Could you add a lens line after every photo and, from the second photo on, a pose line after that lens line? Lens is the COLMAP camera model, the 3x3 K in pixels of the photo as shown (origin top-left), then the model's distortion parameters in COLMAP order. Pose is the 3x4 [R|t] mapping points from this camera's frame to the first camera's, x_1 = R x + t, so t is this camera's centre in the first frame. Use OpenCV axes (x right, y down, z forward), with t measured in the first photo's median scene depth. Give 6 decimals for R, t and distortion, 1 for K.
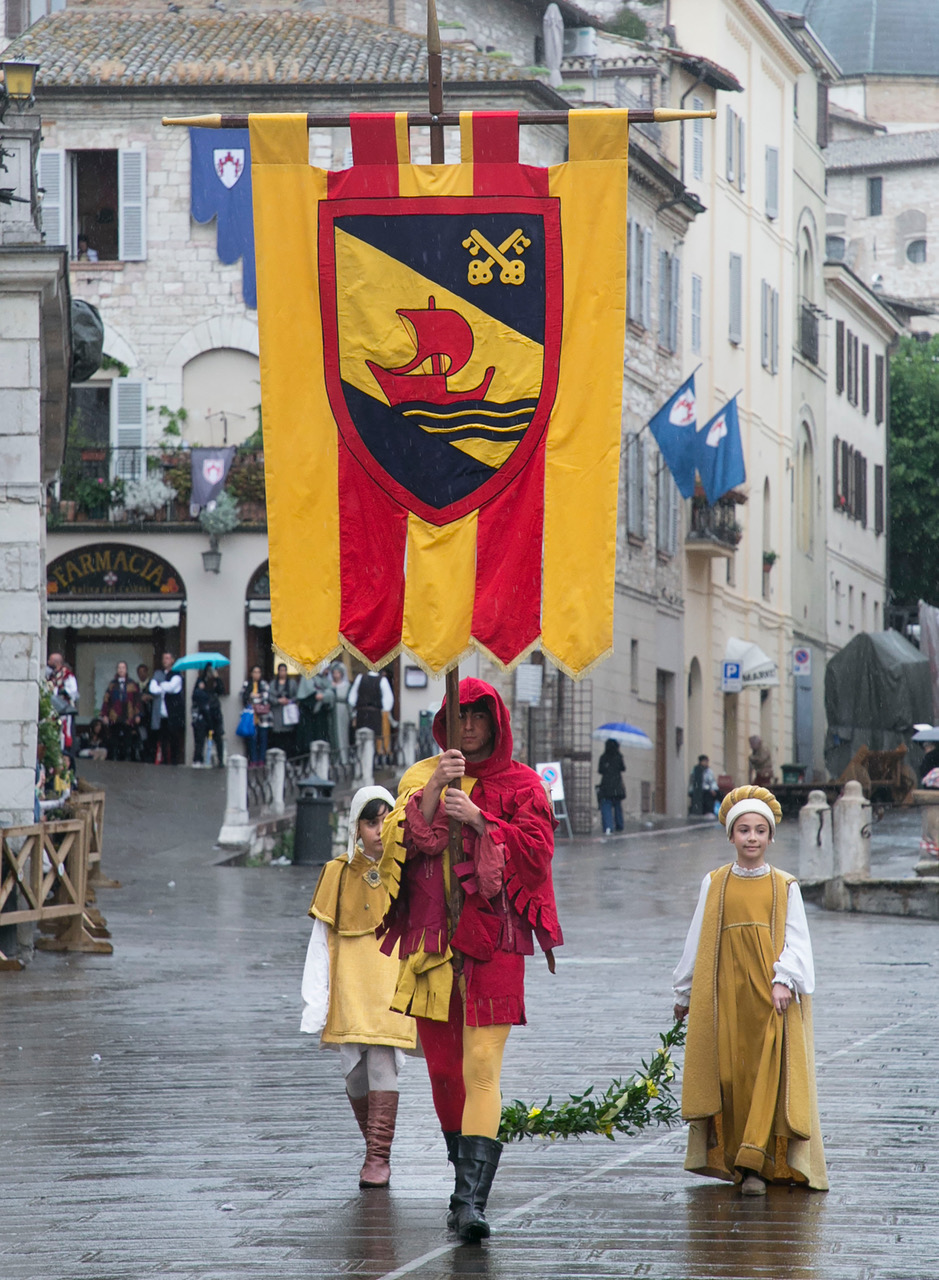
lens RADIAL K [[4190.3, 0, 565.7], [0, 4190.3, 586.9], [0, 0, 1]] dist [0.466303, 0.510914]
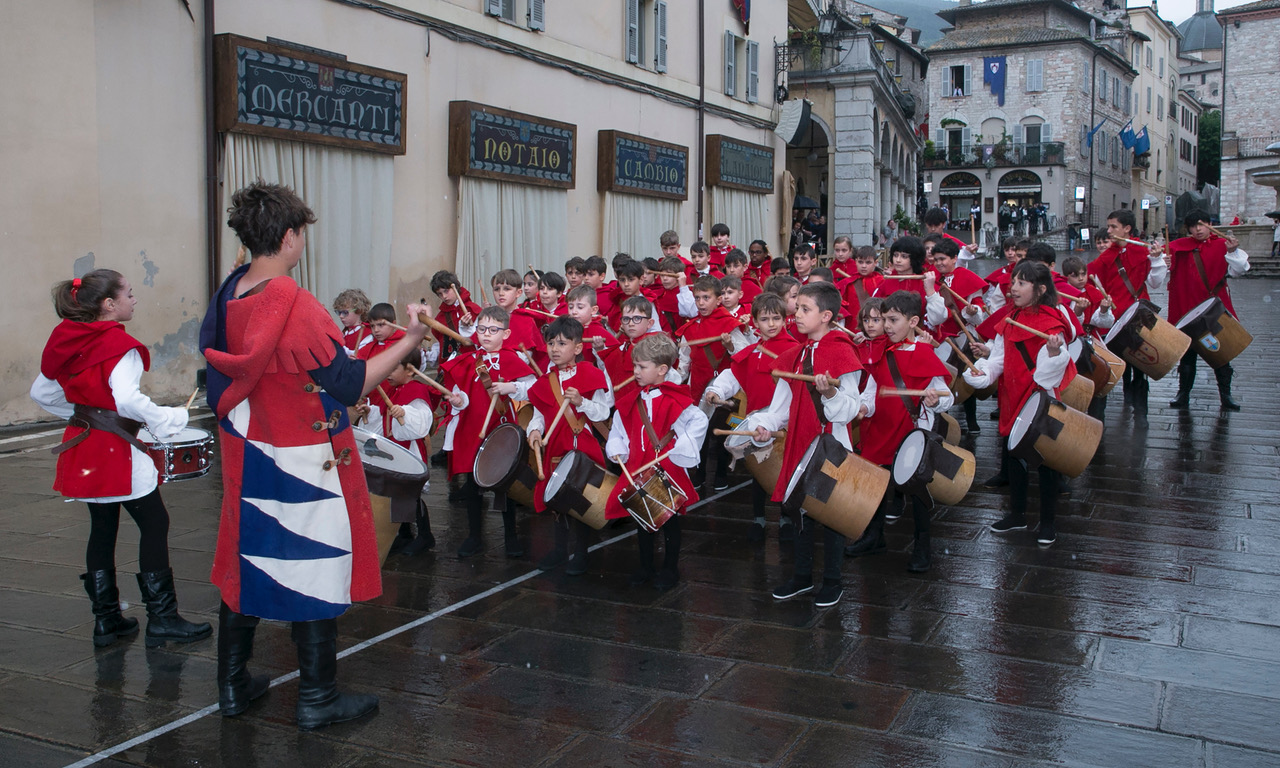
lens RADIAL K [[1183.8, 0, 638.9], [0, 1183.8, 351.3], [0, 0, 1]] dist [-0.045708, 0.089426]
pose [[0.942729, 0.013373, -0.333292, -0.026317], [0.033974, 0.990150, 0.135827, -0.004660], [0.331825, -0.139372, 0.932988, -0.098749]]
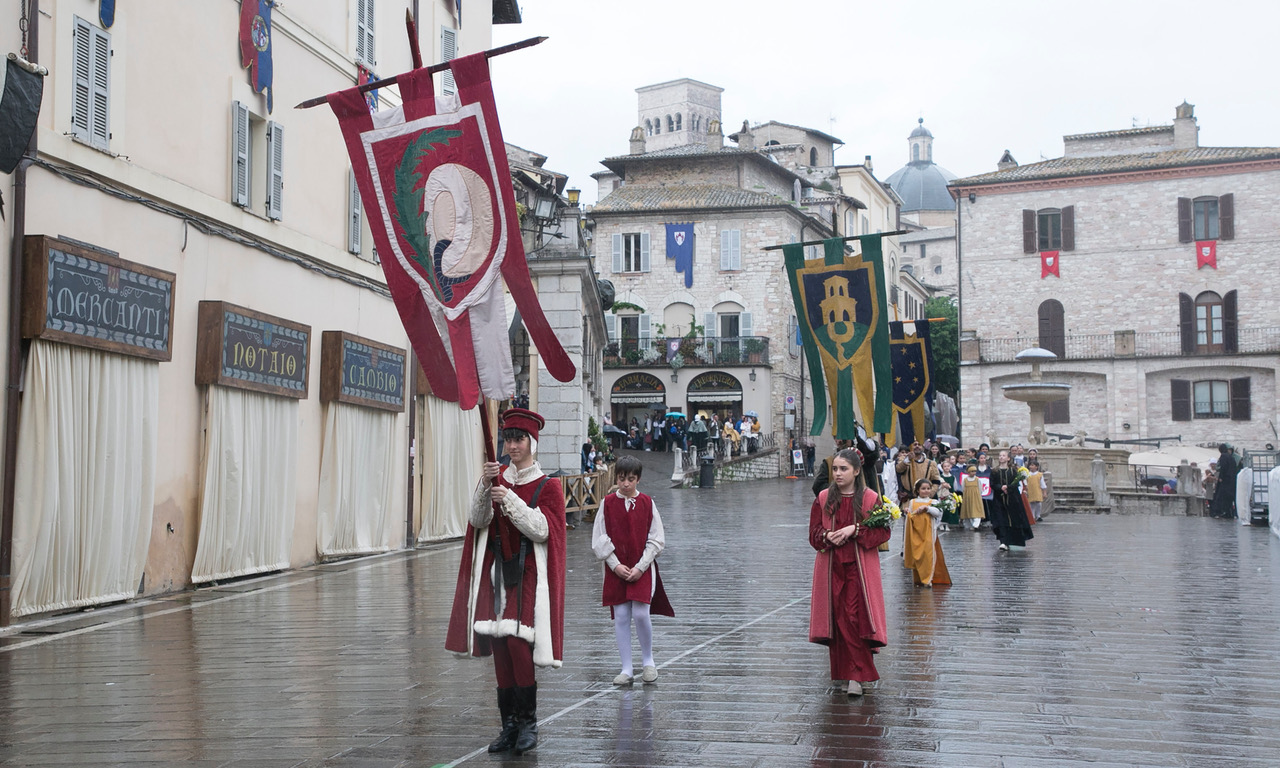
lens RADIAL K [[1745.6, 0, 623.5], [0, 1745.6, 344.3], [0, 0, 1]] dist [0.158489, 0.098743]
pose [[0.997547, -0.014129, -0.068555, -0.038469], [0.012856, 0.999737, -0.018981, -0.007330], [0.068805, 0.018053, 0.997467, -0.159824]]
